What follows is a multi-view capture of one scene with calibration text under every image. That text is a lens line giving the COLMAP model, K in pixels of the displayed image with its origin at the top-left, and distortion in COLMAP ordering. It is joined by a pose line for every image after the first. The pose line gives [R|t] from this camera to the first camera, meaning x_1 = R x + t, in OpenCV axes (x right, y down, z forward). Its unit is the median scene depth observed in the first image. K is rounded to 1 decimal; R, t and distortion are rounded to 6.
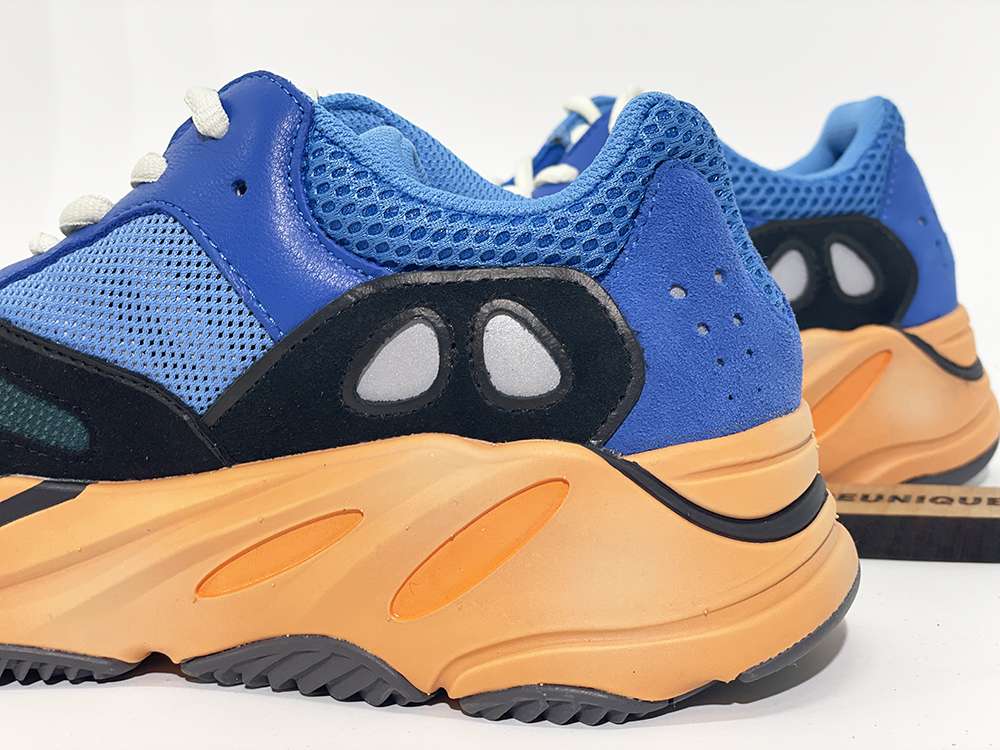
lens RADIAL K [[1459.3, 0, 497.8], [0, 1459.3, 372.3], [0, 0, 1]] dist [0.049141, 0.000000]
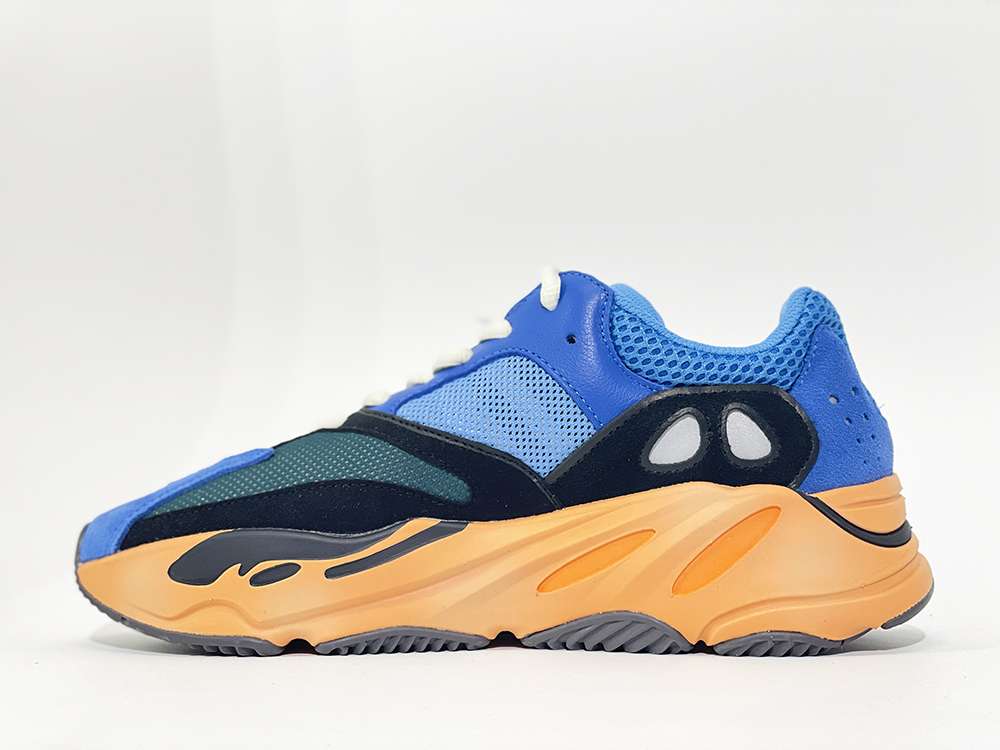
lens RADIAL K [[1459.3, 0, 499.9], [0, 1459.3, 375.2], [0, 0, 1]] dist [0.049141, 0.000000]
pose [[0.994967, 0.002795, 0.100168, -0.427432], [0.012786, 0.987900, -0.154566, 0.172535], [-0.099388, 0.155069, 0.982891, -0.633302]]
